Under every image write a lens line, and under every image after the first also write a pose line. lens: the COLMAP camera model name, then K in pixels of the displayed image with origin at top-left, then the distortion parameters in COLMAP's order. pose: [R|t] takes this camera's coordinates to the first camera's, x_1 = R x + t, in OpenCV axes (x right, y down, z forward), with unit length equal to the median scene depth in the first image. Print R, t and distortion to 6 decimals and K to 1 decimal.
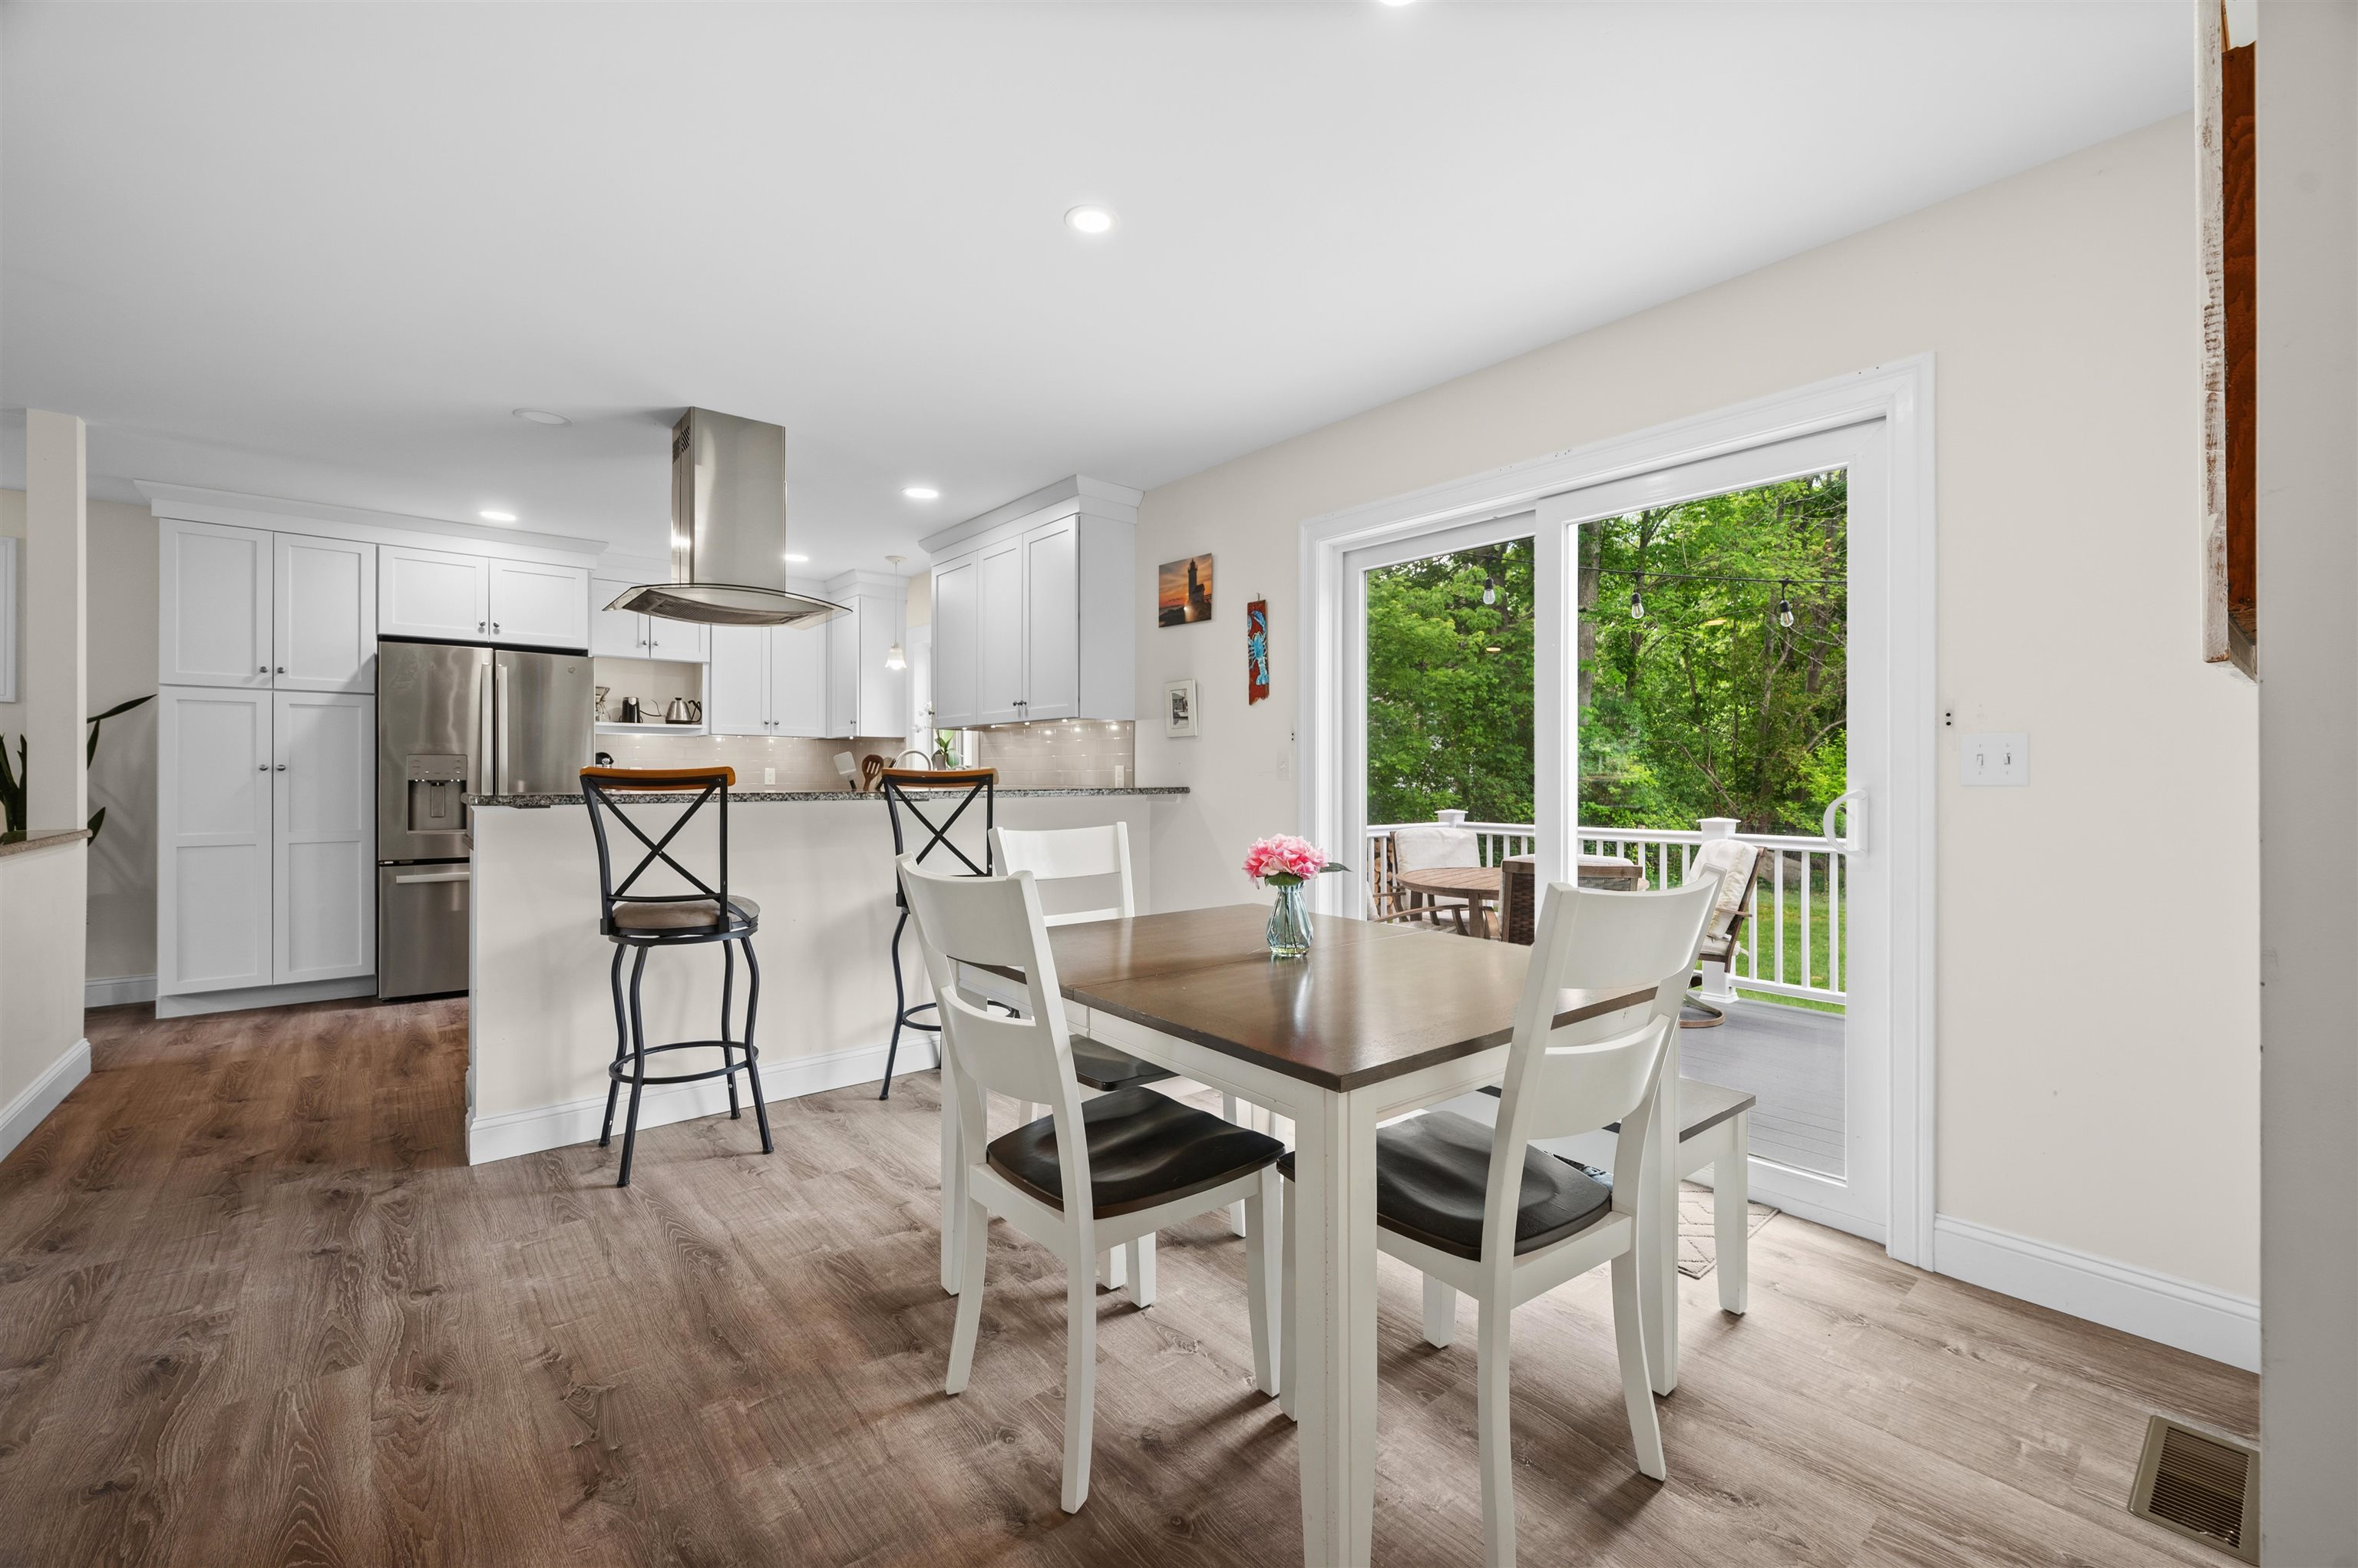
lens RADIAL K [[990.1, 0, 1184.4], [0, 990.1, 769.4], [0, 0, 1]] dist [0.000848, -0.000888]
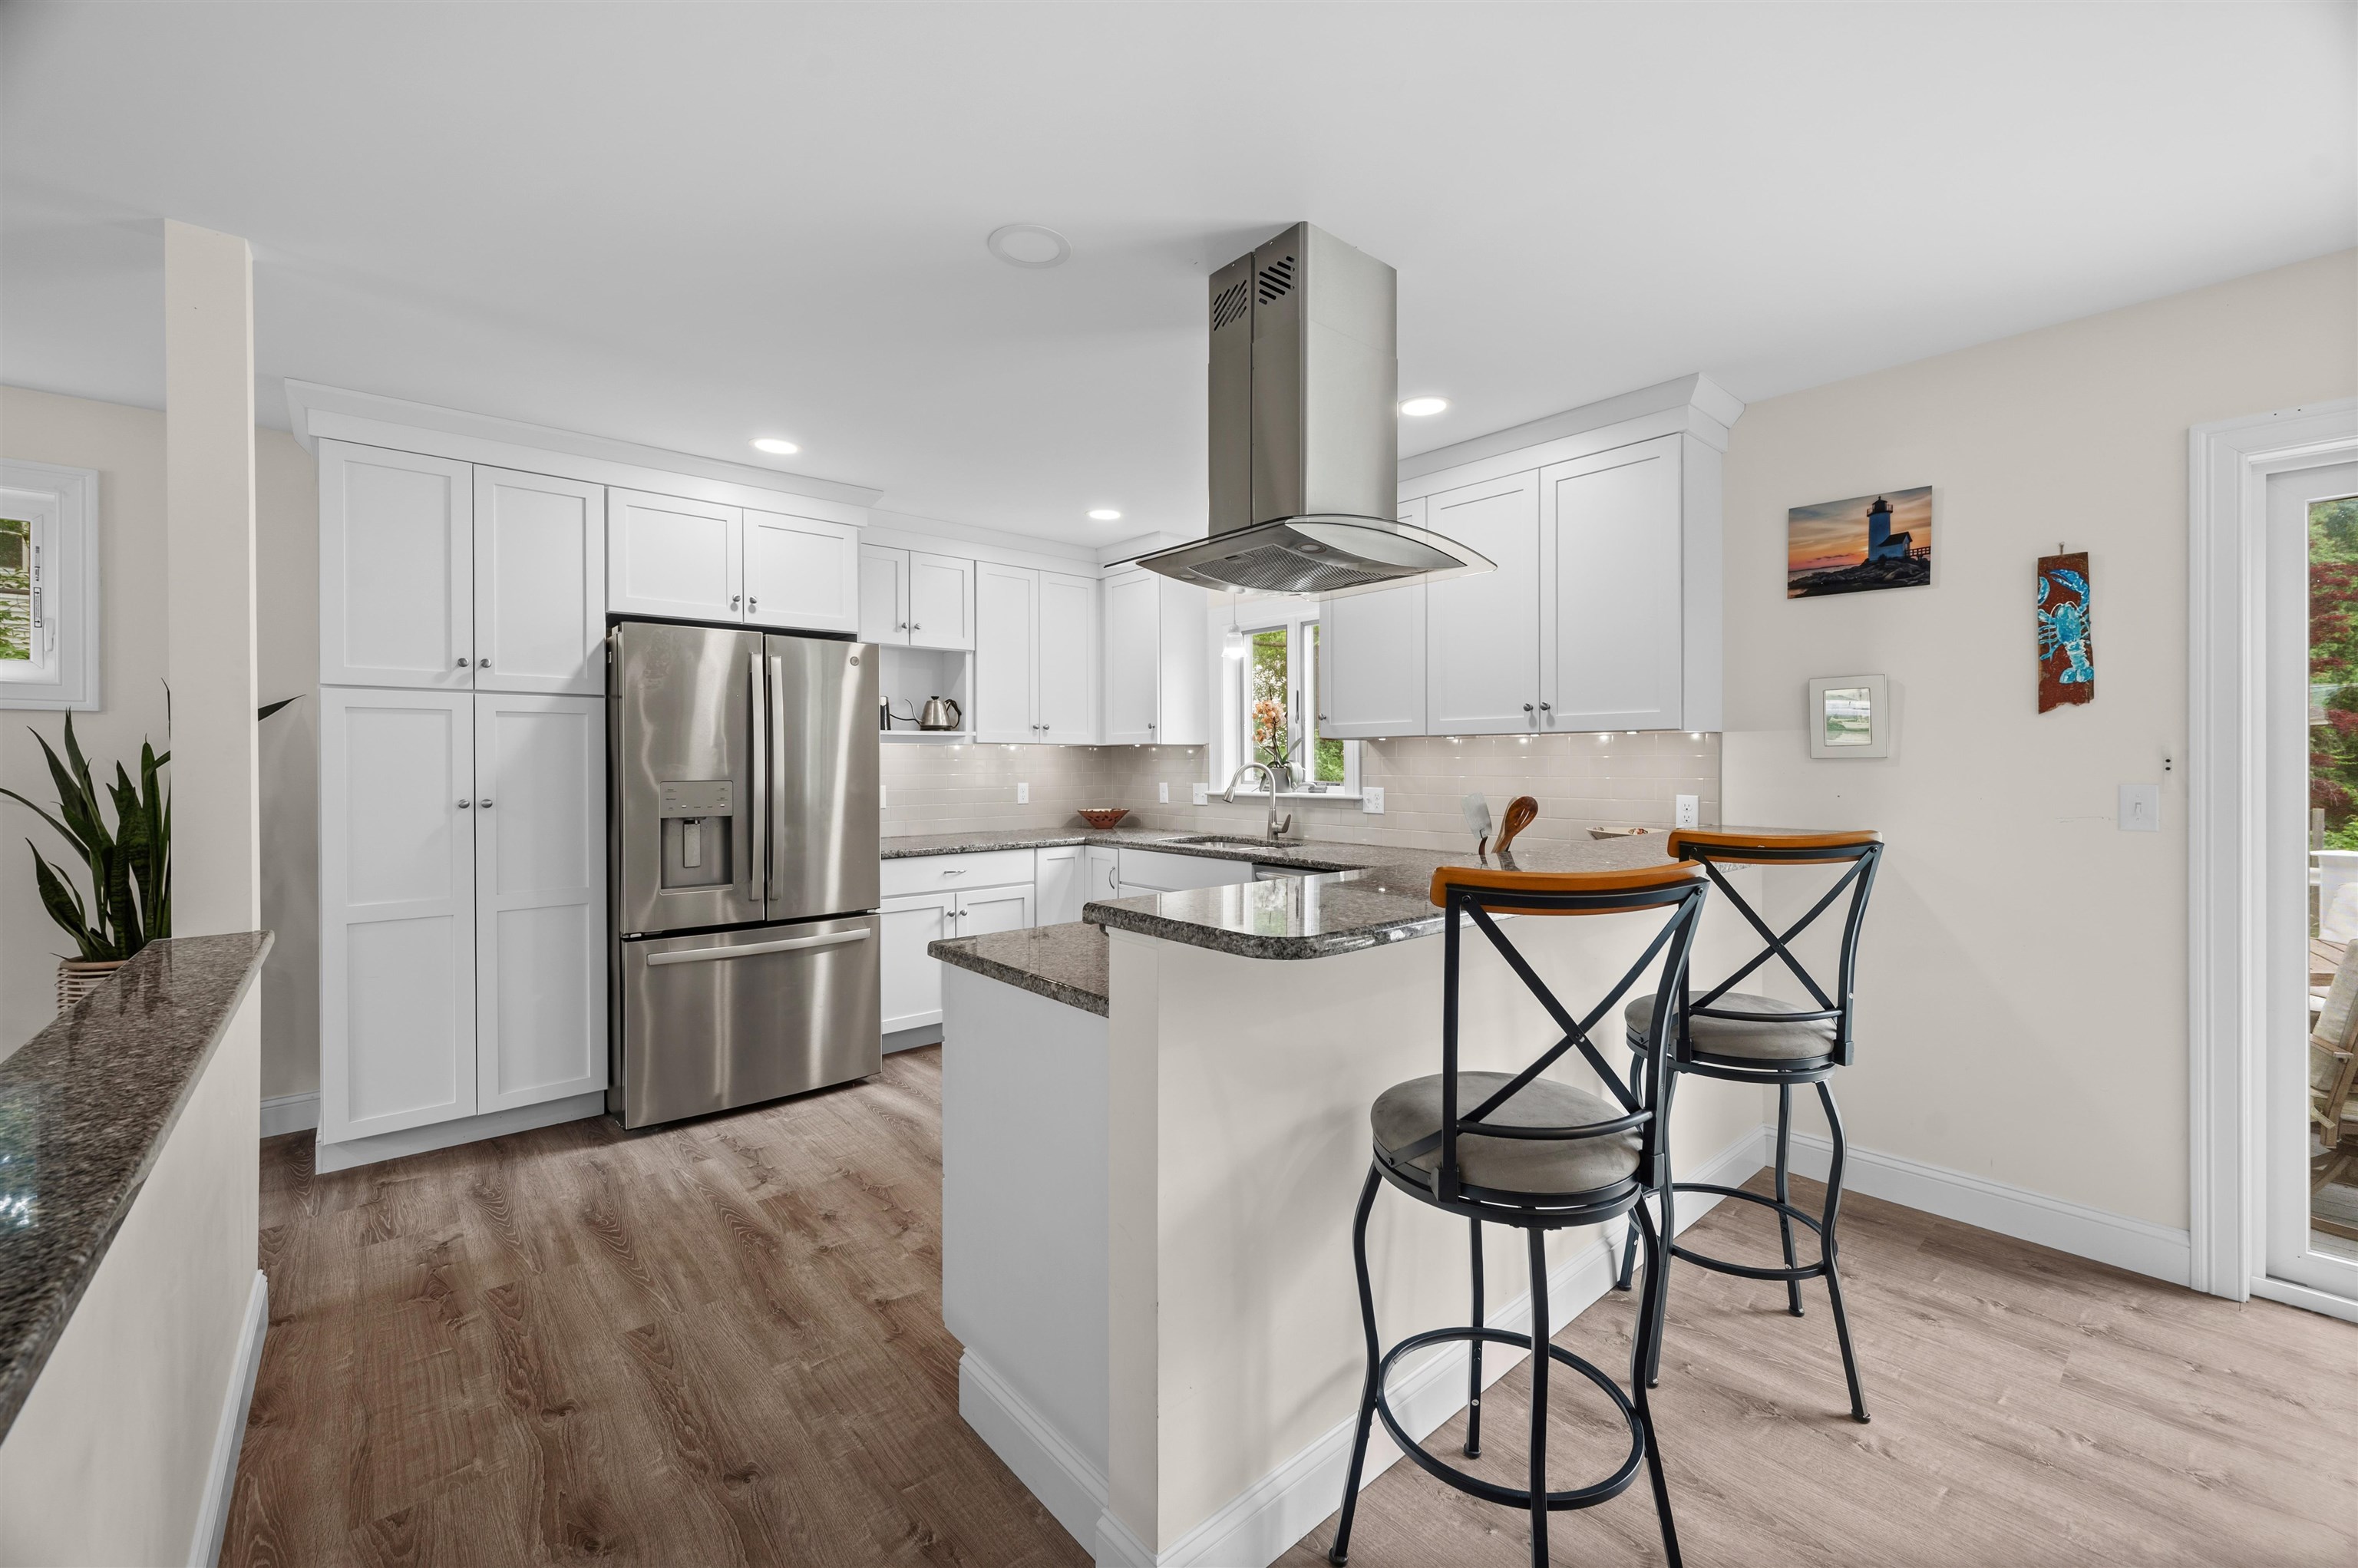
lens RADIAL K [[938.7, 0, 1147.5], [0, 938.7, 758.5], [0, 0, 1]] dist [-0.001003, -0.000255]
pose [[0.999828, -0.004170, 0.018070, -0.459413], [0.004076, 0.999978, 0.005221, -0.034859], [-0.018092, -0.005146, 0.999823, 0.332513]]
